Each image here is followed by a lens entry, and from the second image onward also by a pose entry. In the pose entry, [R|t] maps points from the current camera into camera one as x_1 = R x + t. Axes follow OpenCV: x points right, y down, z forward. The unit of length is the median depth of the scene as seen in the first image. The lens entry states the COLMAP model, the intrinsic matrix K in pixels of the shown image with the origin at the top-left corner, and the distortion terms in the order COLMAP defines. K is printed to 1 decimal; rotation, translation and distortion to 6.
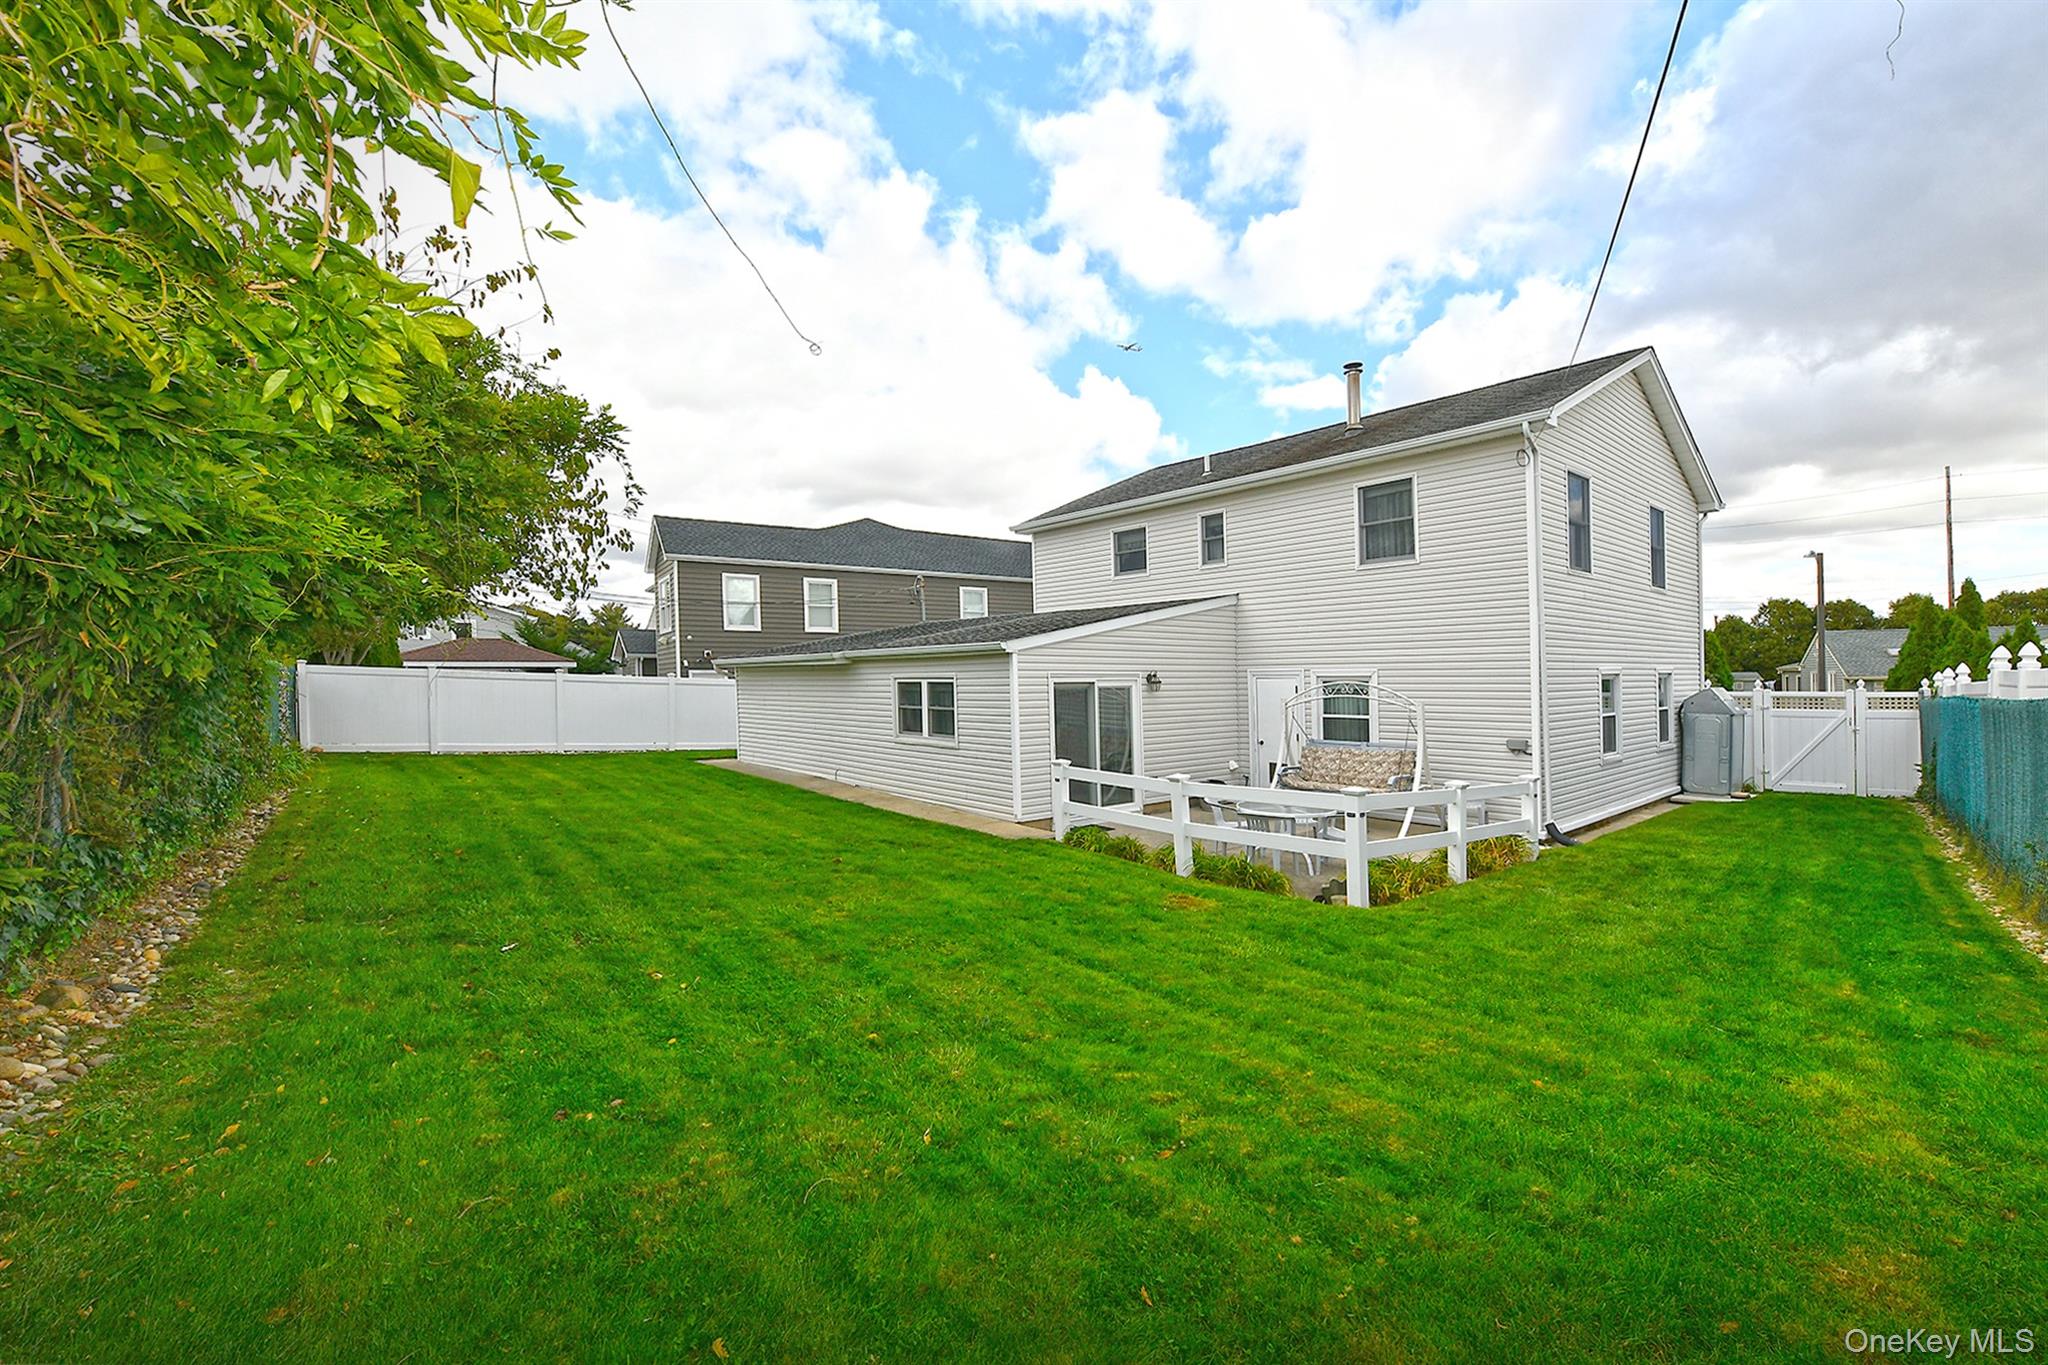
lens RADIAL K [[850.9, 0, 1028.3], [0, 850.9, 674.2], [0, 0, 1]] dist [-0.001297, -0.000272]
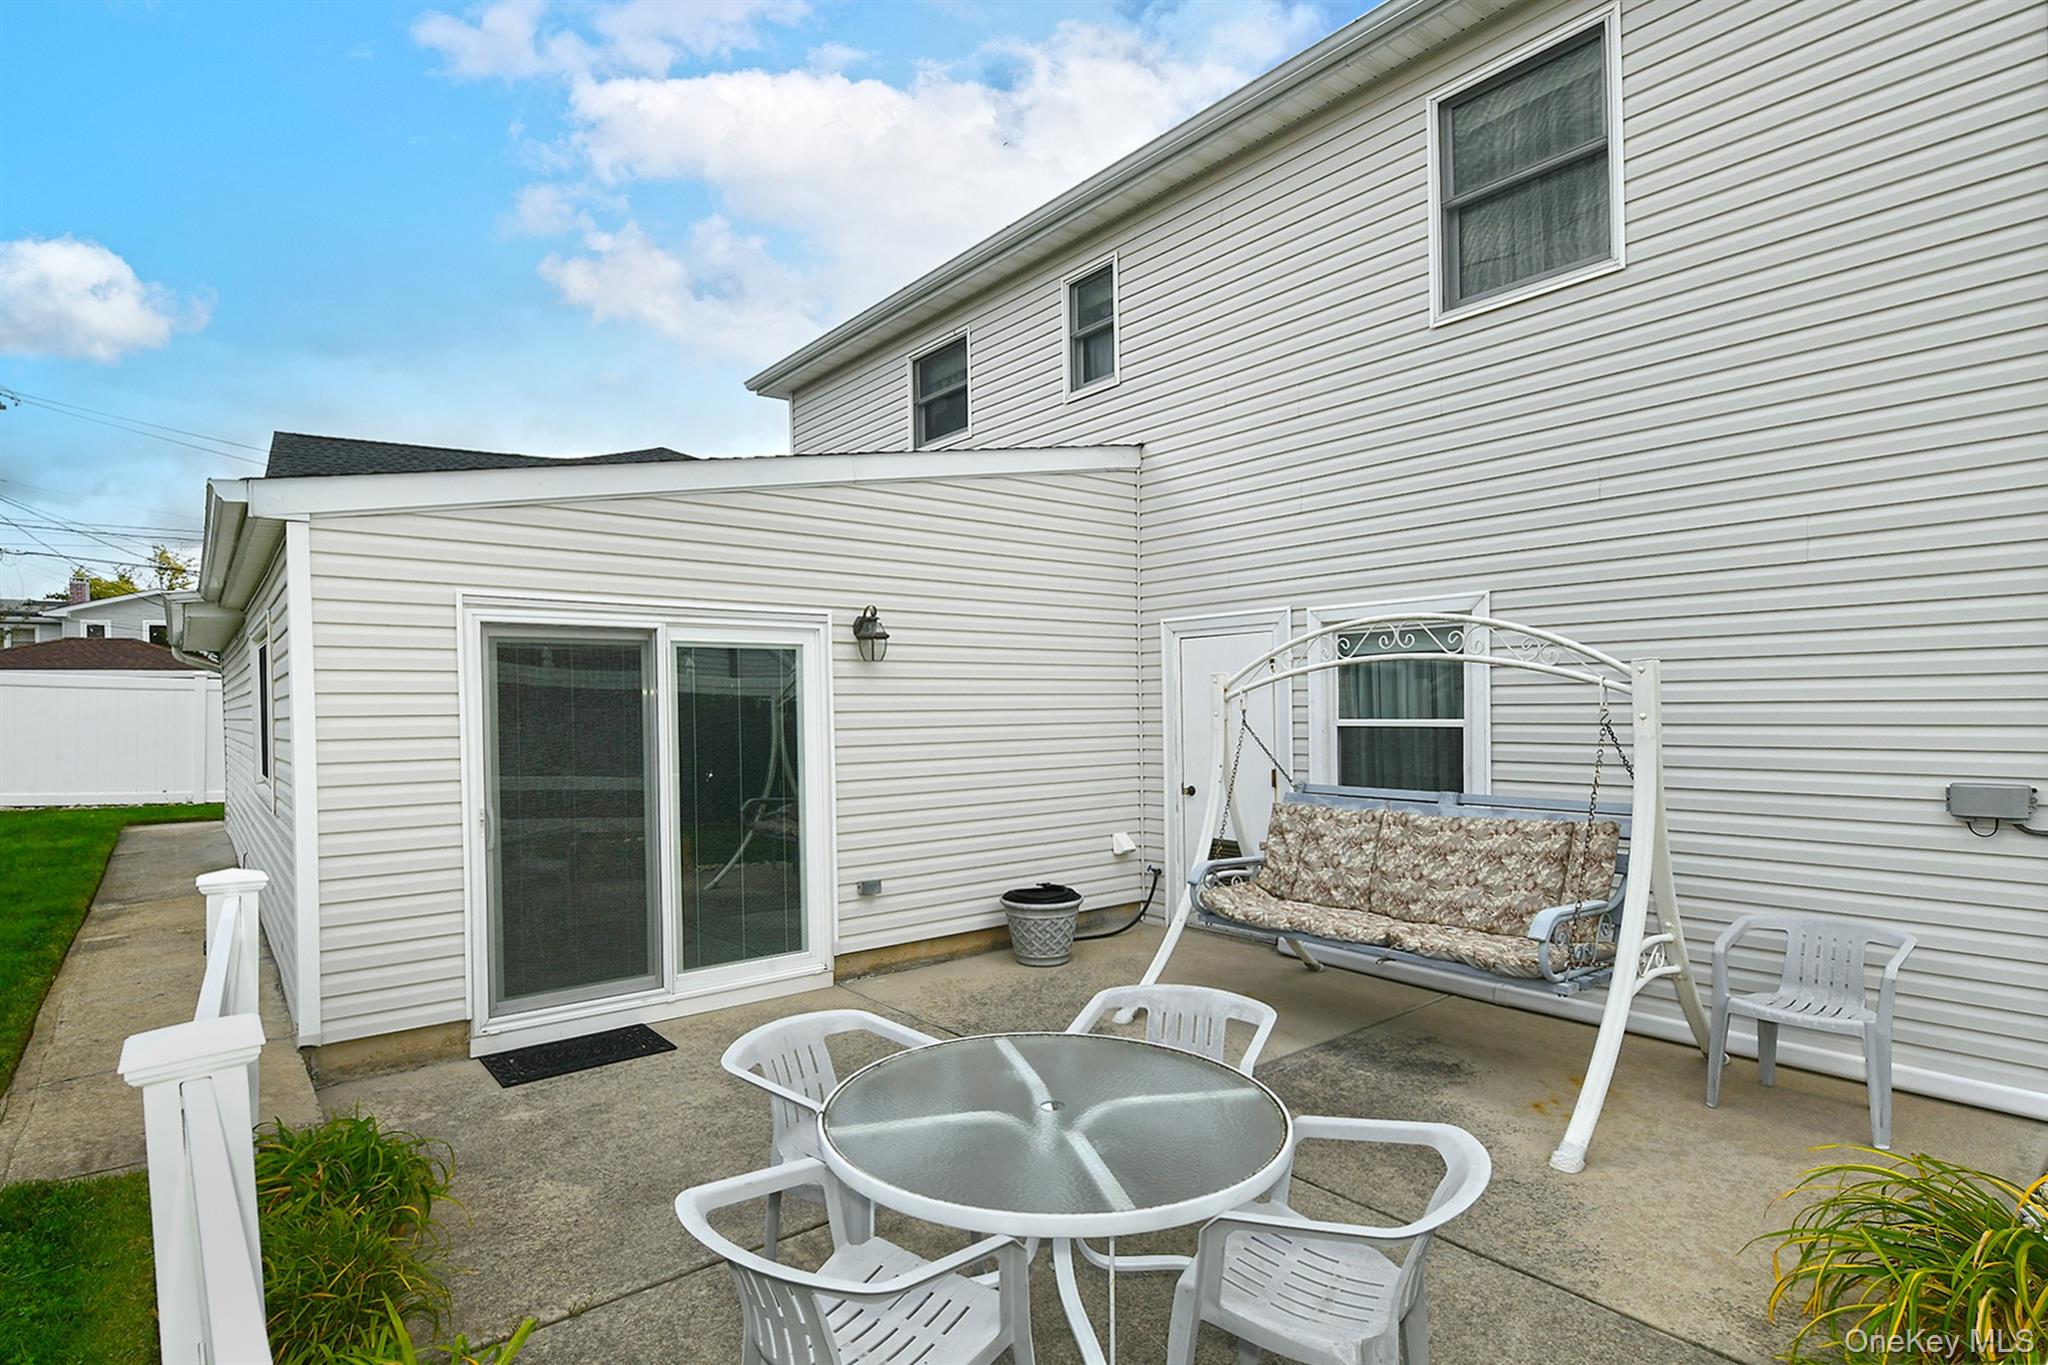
lens RADIAL K [[1020.8, 0, 979.5], [0, 1020.8, 676.3], [0, 0, 1]] dist [0.017134, -0.000196]
pose [[0.998886, -0.007603, -0.046570, 0.206618], [0.006520, 0.999706, -0.023356, 0.037614], [0.046734, 0.023026, 0.998642, 0.531360]]
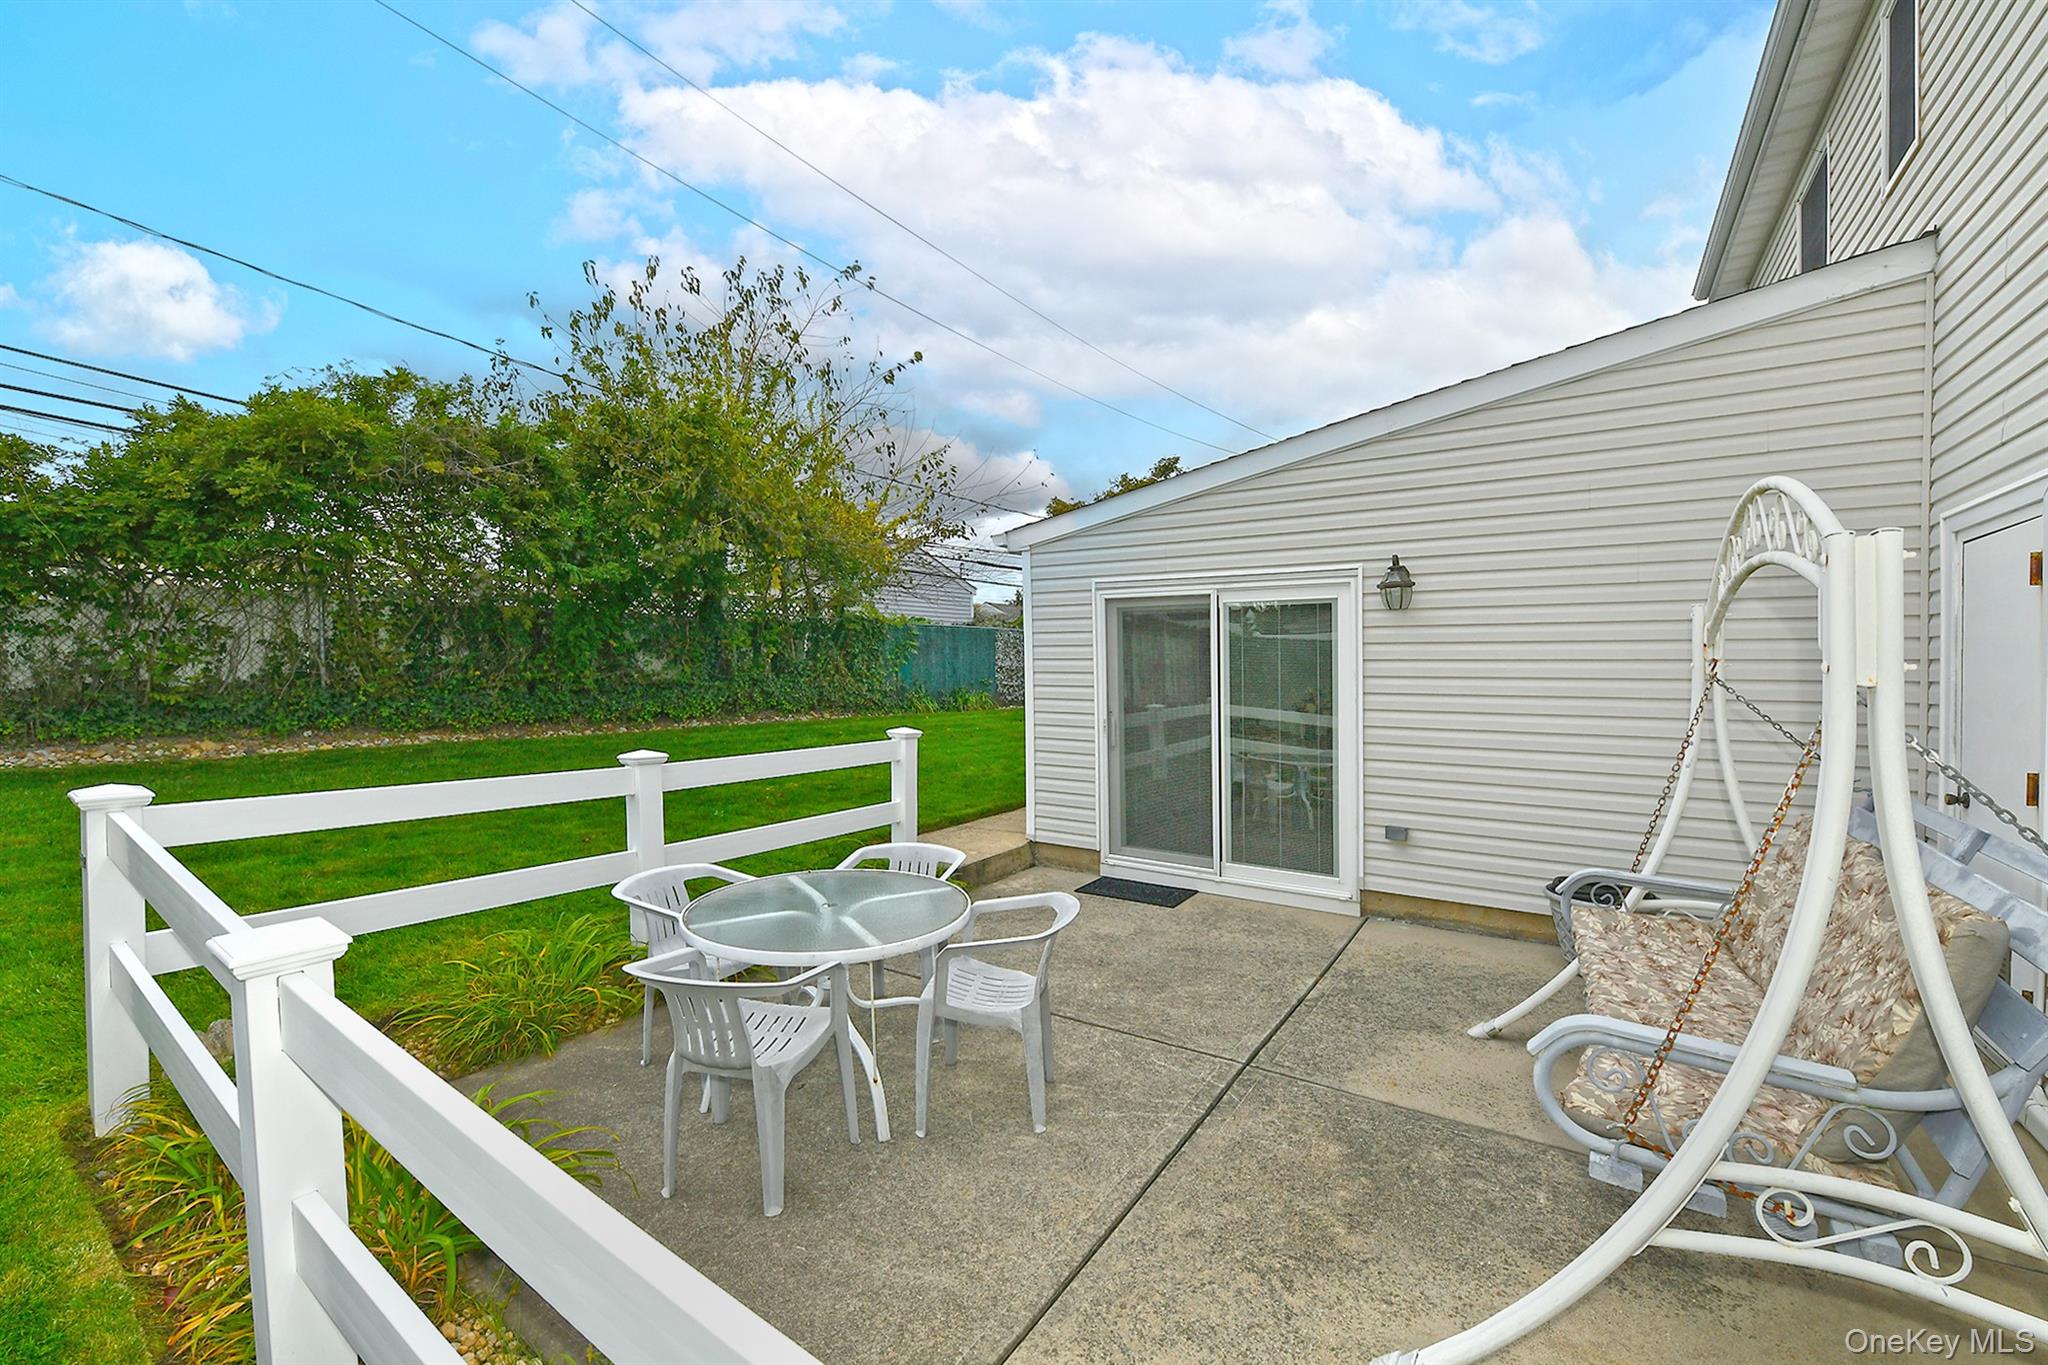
lens RADIAL K [[850.9, 0, 1028.3], [0, 850.9, 674.2], [0, 0, 1]] dist [-0.001297, -0.000272]
pose [[0.283245, 0.012749, -0.958963, 0.464937], [-0.004972, 0.999918, 0.011825, 0.045171], [0.959035, 0.001419, 0.283285, 0.723285]]
